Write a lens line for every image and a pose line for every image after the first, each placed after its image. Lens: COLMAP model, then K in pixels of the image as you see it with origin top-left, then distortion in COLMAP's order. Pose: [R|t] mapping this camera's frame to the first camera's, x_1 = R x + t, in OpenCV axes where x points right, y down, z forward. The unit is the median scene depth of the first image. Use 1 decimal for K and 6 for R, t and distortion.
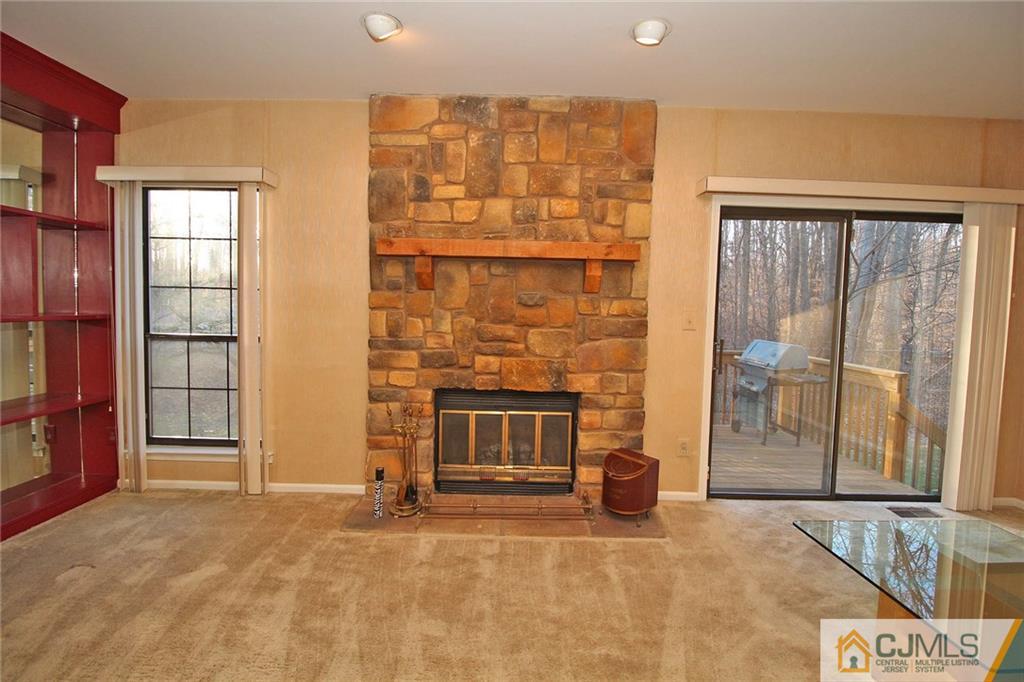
lens RADIAL K [[476.1, 0, 513.0], [0, 476.1, 331.4], [0, 0, 1]] dist [-0.004353, -0.010709]
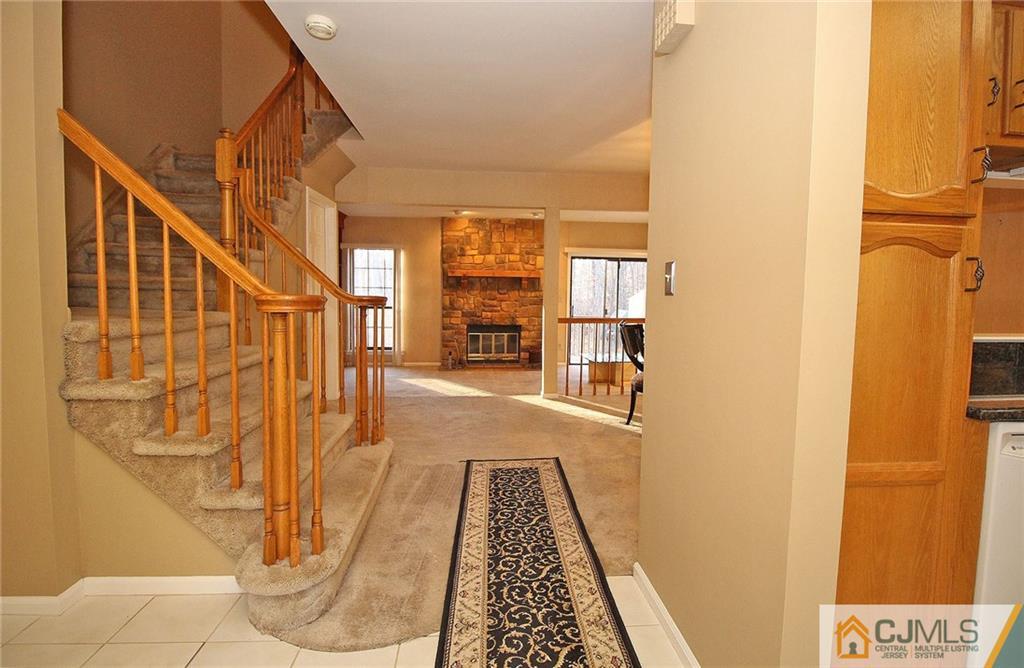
lens RADIAL K [[488.4, 0, 503.8], [0, 488.4, 318.8], [0, 0, 1]] dist [-0.003591, -0.006635]
pose [[0.998023, -0.011930, 0.061709, -0.129155], [0.011544, 0.999912, 0.006613, 0.073253], [-0.061782, -0.005887, 0.998072, -1.804629]]
